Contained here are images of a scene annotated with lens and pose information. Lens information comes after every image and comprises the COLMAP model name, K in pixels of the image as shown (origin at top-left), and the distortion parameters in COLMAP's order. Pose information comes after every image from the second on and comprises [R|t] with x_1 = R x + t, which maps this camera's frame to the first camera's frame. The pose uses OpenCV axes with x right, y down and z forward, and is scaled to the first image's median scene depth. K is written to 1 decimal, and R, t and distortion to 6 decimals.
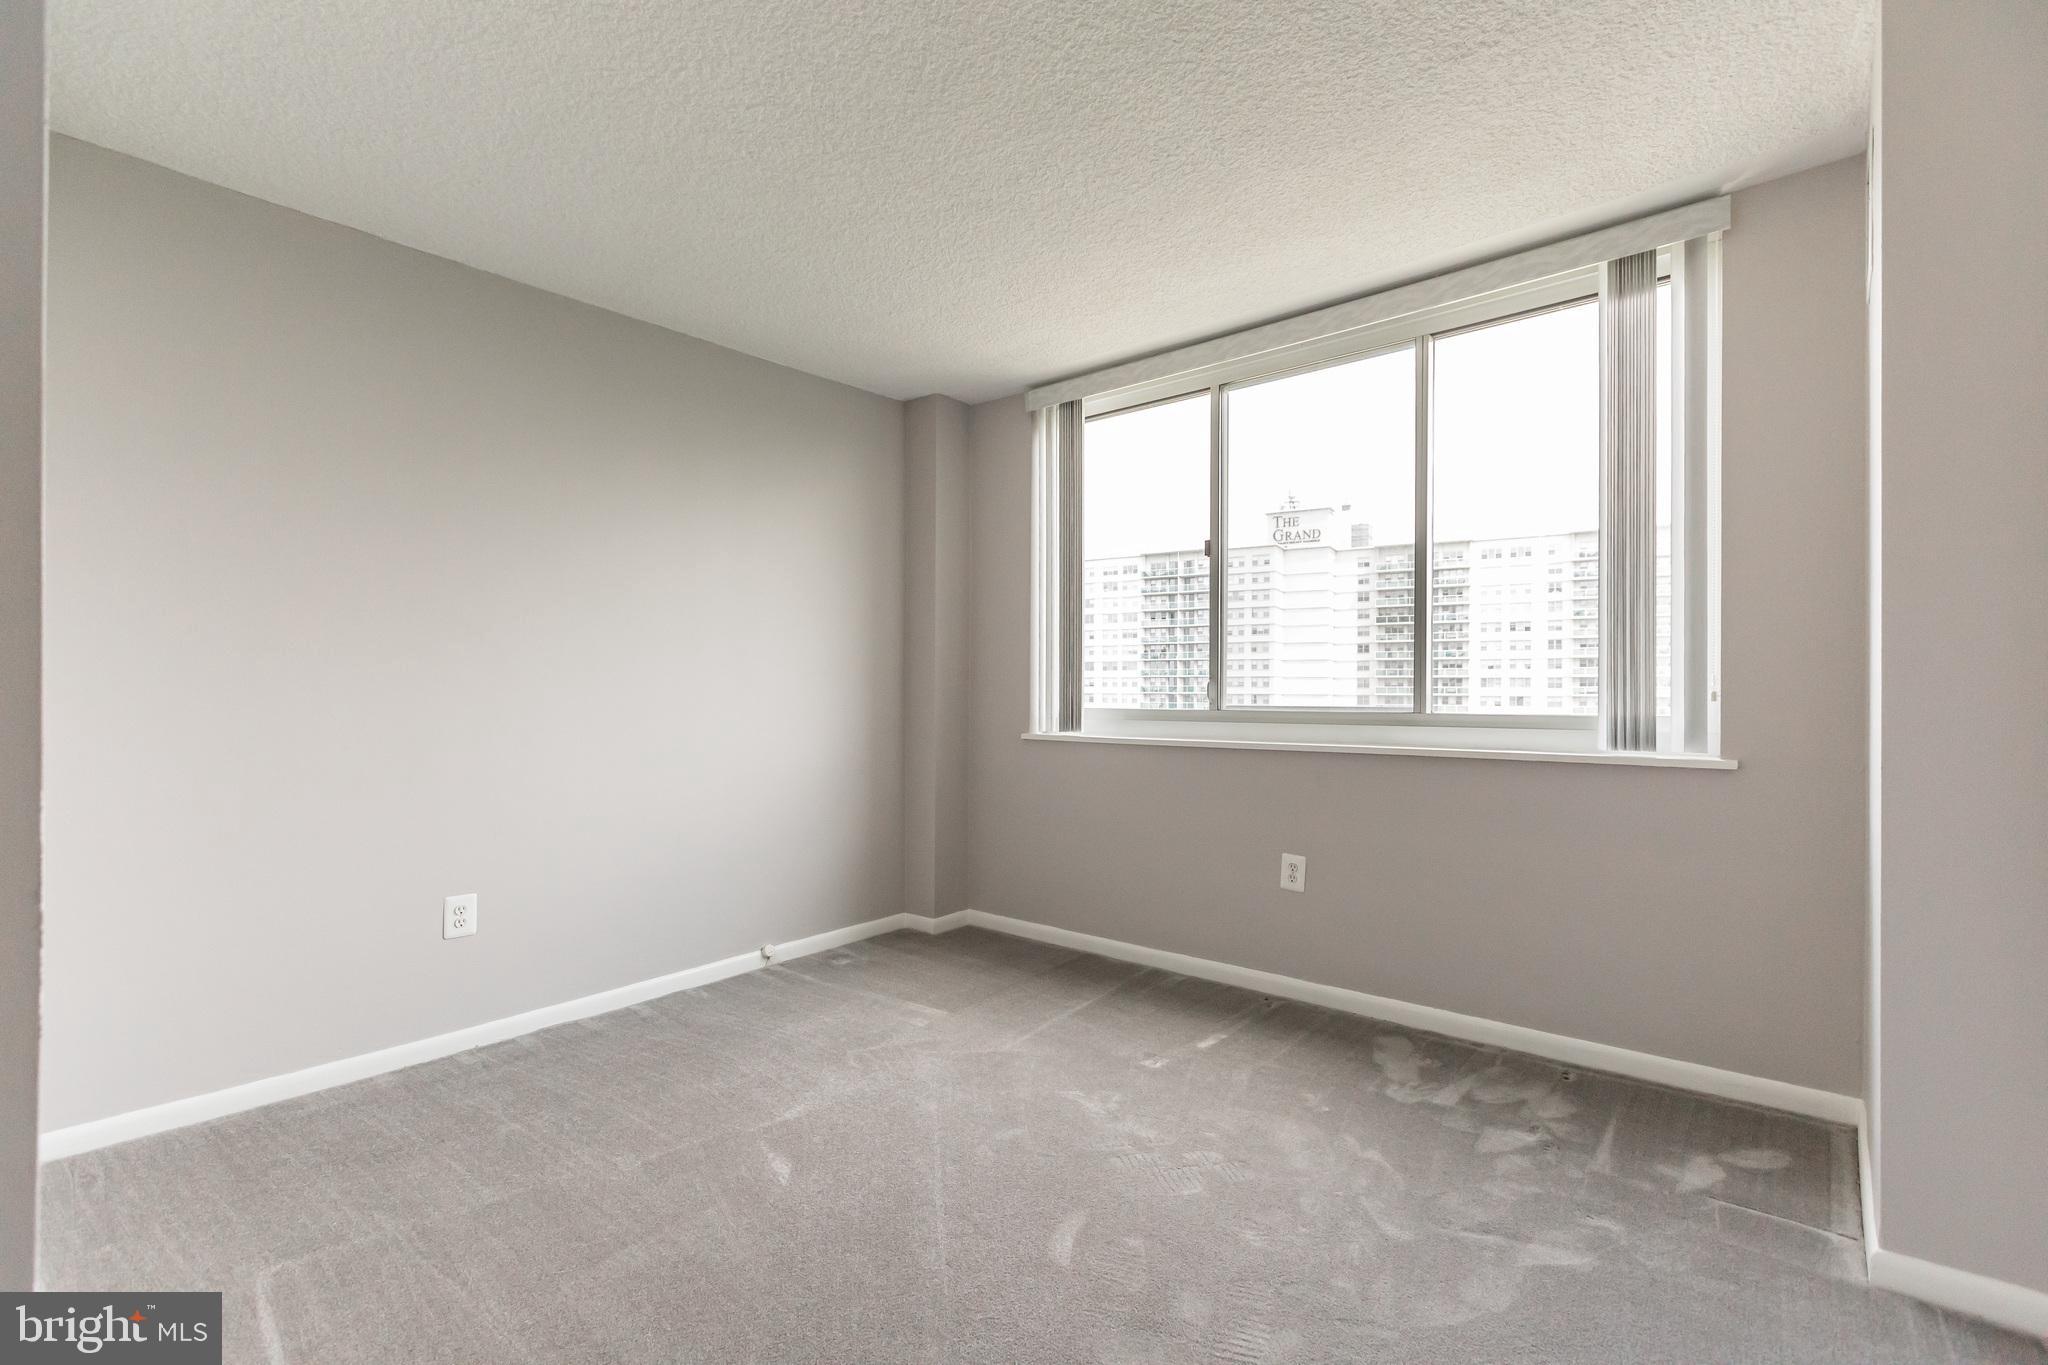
lens RADIAL K [[931.9, 0, 1026.1], [0, 931.9, 690.0], [0, 0, 1]] dist [0.000179, 0.000267]
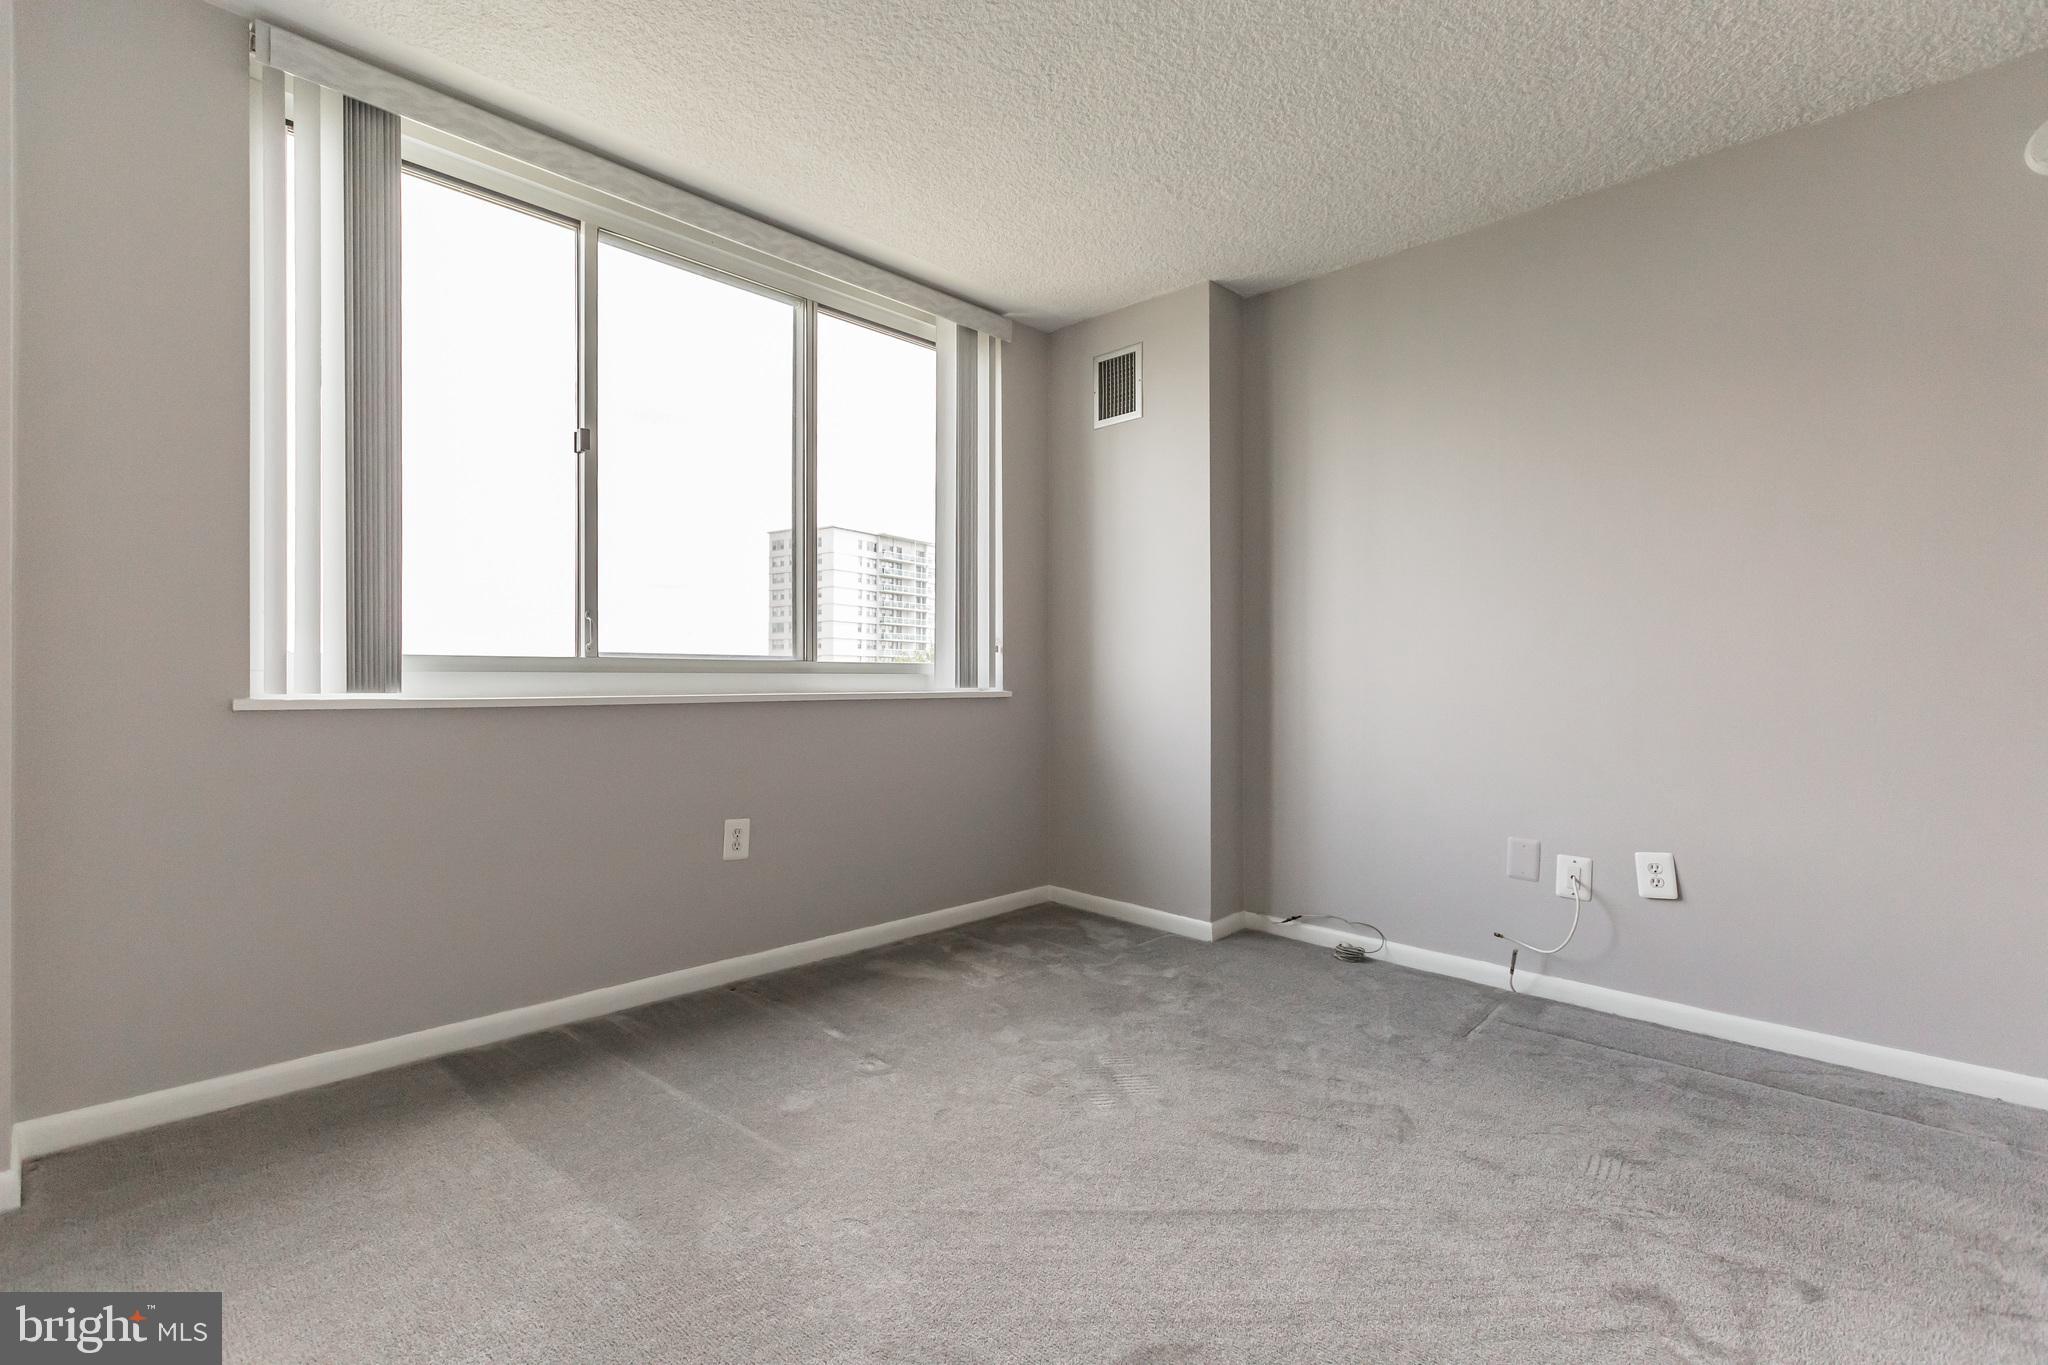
lens RADIAL K [[931.9, 0, 1012.8], [0, 931.9, 678.9], [0, 0, 1]] dist [0.000179, 0.000267]
pose [[0.060989, -0.002130, 0.998136, -0.585260], [-0.007446, 0.999969, 0.002589, 0.038624], [-0.998111, -0.007590, 0.060972, 0.683793]]
